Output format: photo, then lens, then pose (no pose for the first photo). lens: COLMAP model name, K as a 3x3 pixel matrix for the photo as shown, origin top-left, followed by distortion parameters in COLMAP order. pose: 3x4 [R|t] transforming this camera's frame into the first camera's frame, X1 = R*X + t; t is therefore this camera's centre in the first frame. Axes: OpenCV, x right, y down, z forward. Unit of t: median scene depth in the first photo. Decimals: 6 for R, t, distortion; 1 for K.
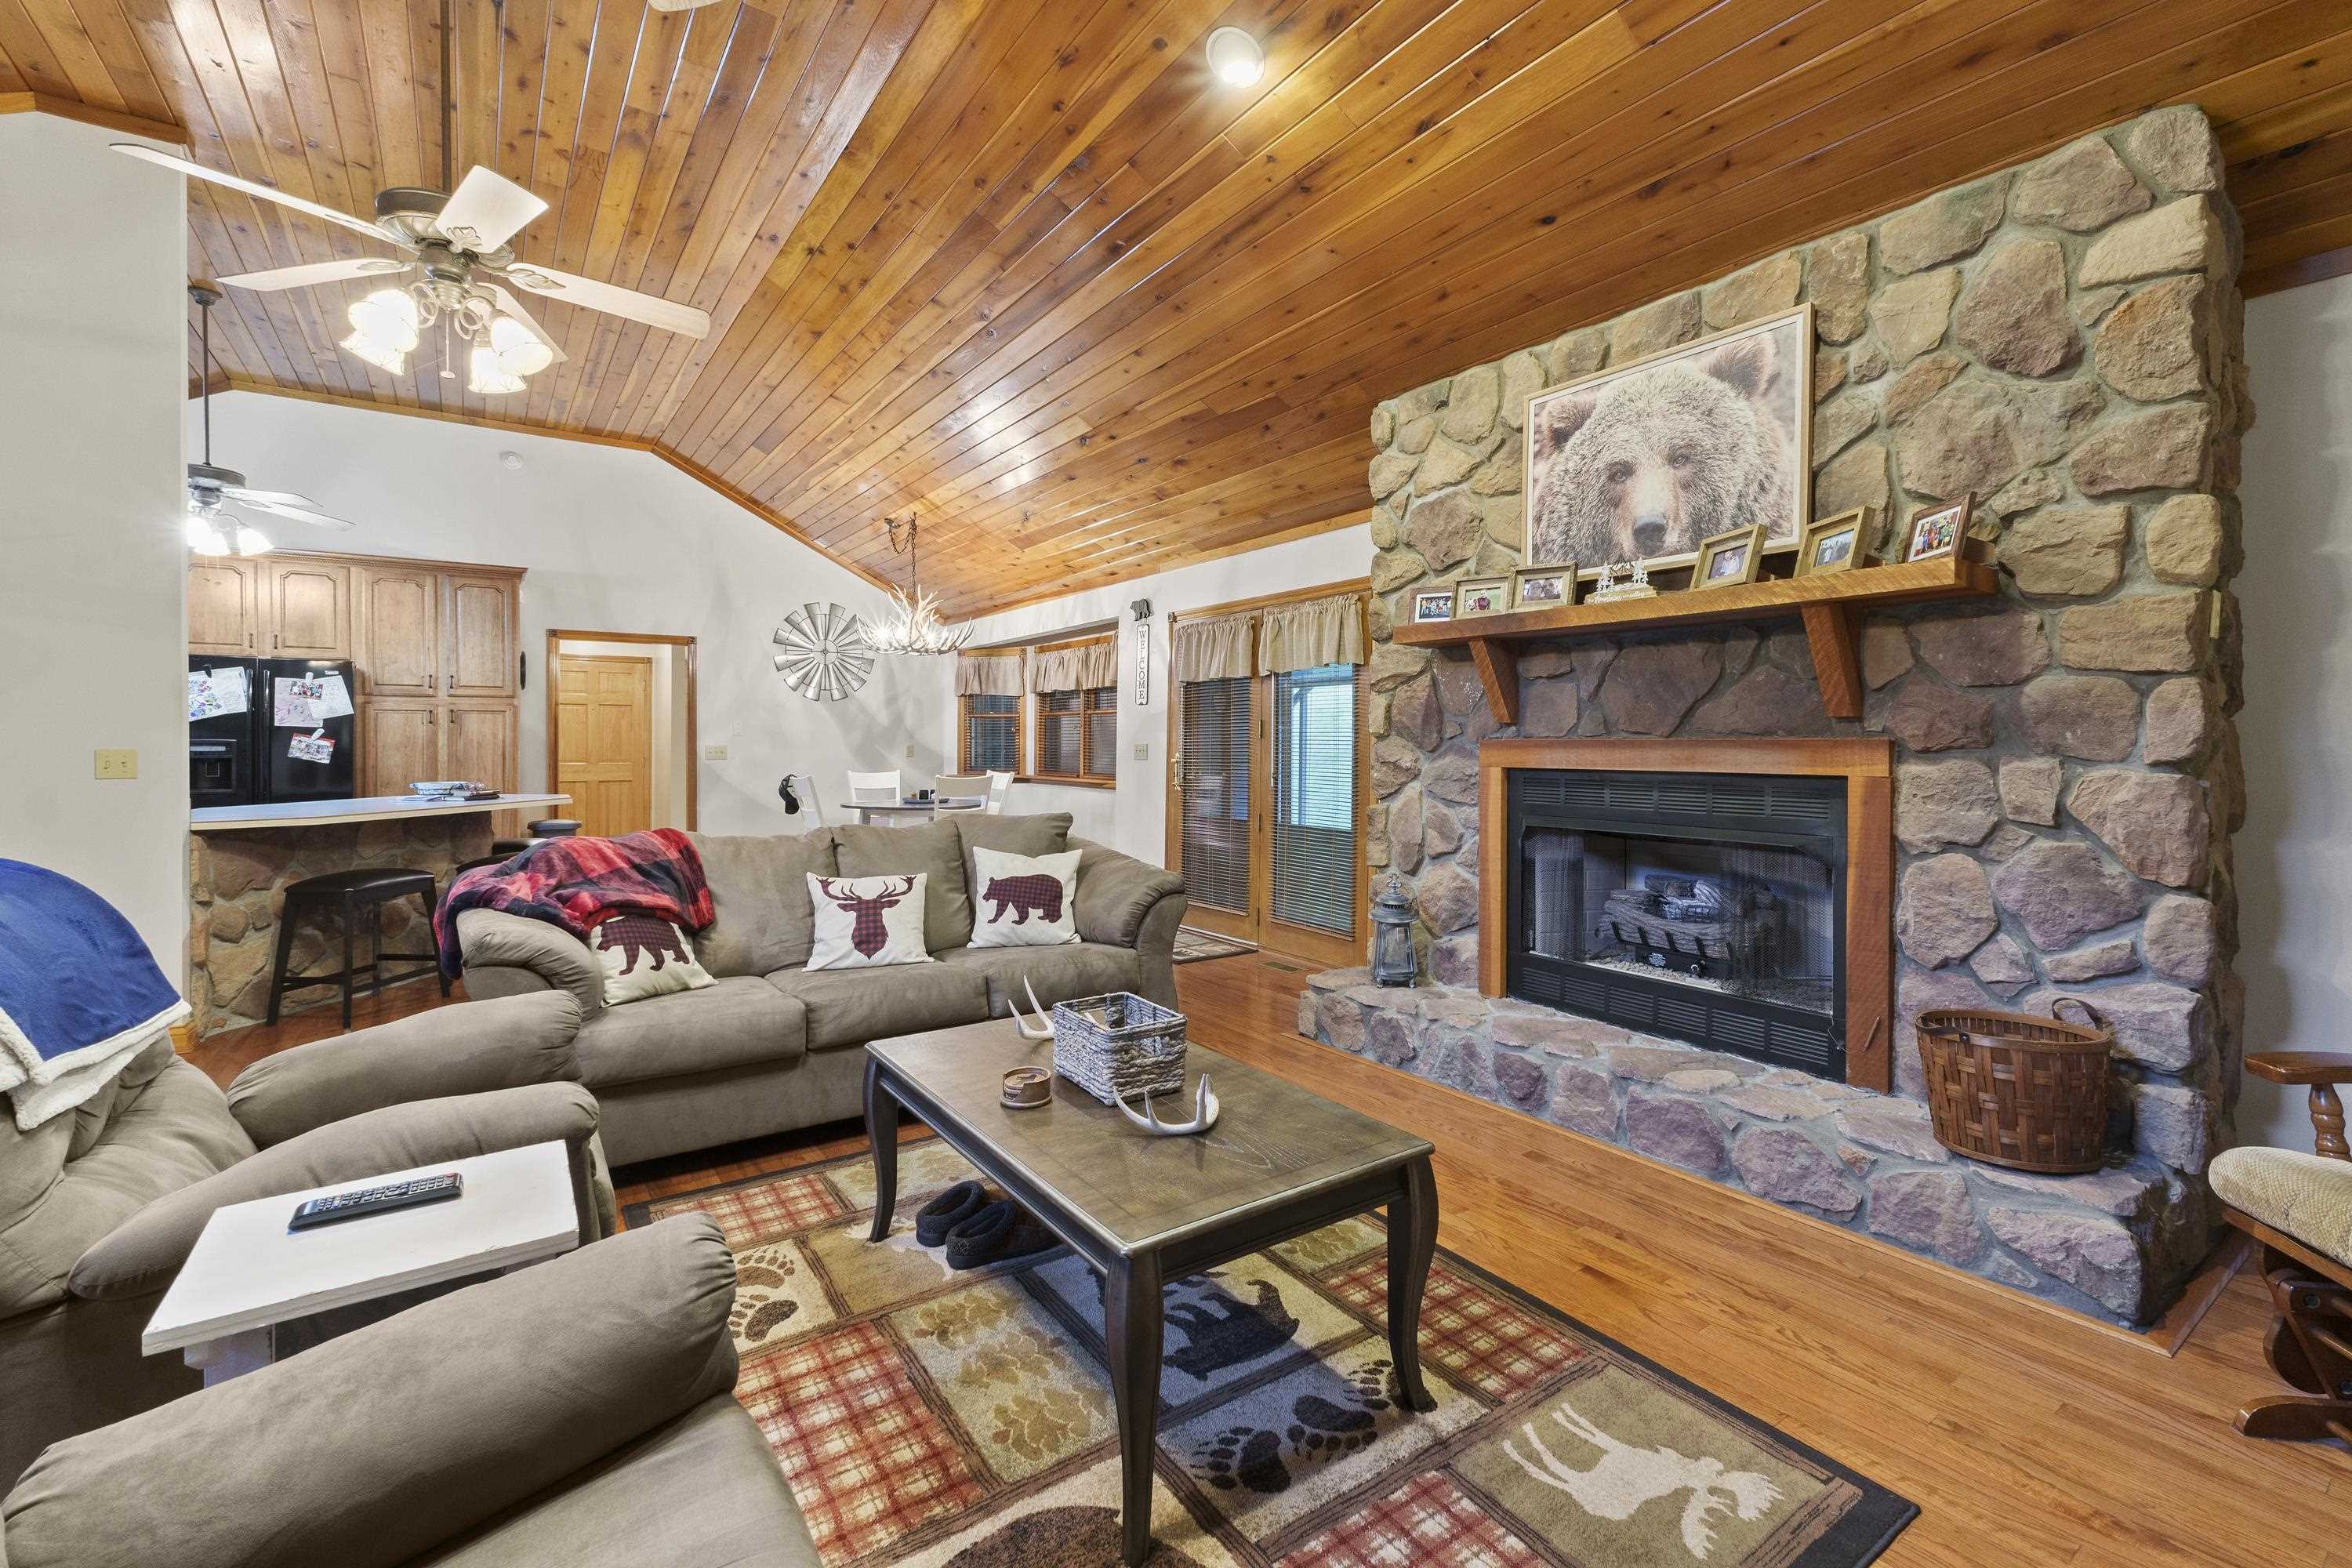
lens RADIAL K [[990.1, 0, 1181.8], [0, 990.1, 759.6], [0, 0, 1]] dist [0.004029, -0.001014]
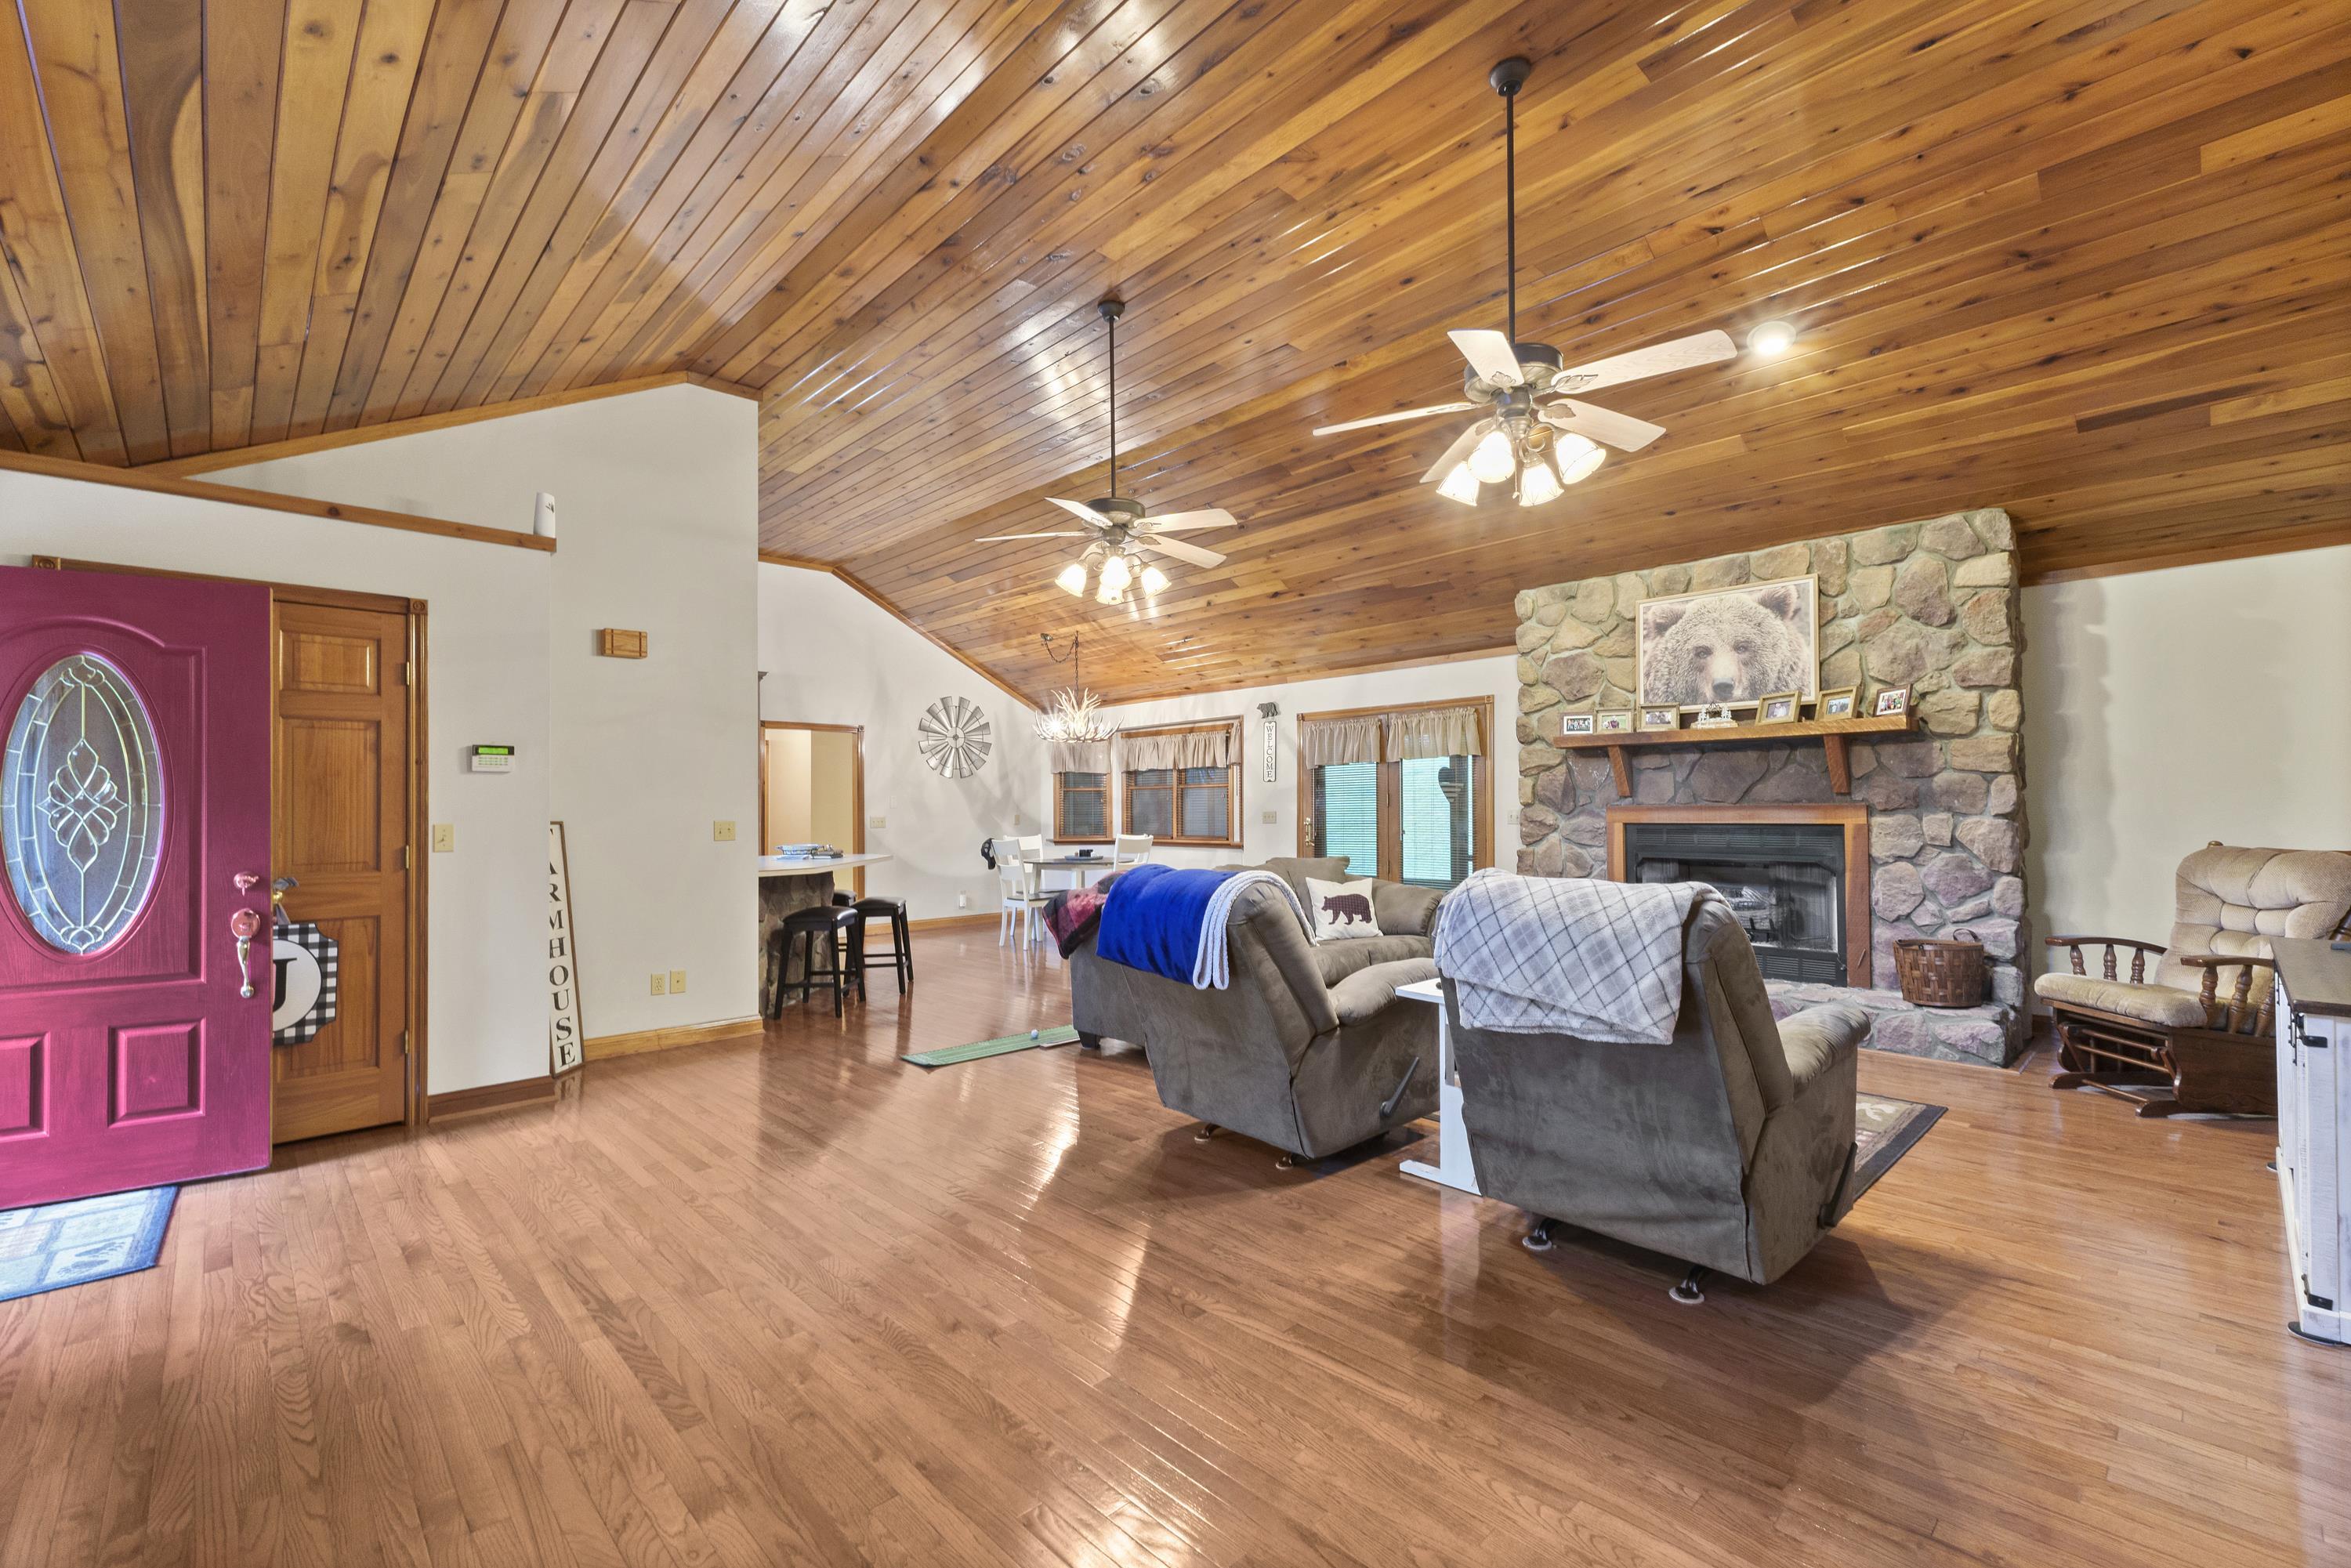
lens RADIAL K [[989.6, 0, 1164.7], [0, 989.6, 803.6], [0, 0, 1]] dist [0.004029, -0.001014]
pose [[0.989240, -0.007570, 0.146103, -0.870450], [0.011149, 0.999657, -0.023693, 0.008063], [-0.145874, 0.025067, 0.988986, -0.671174]]
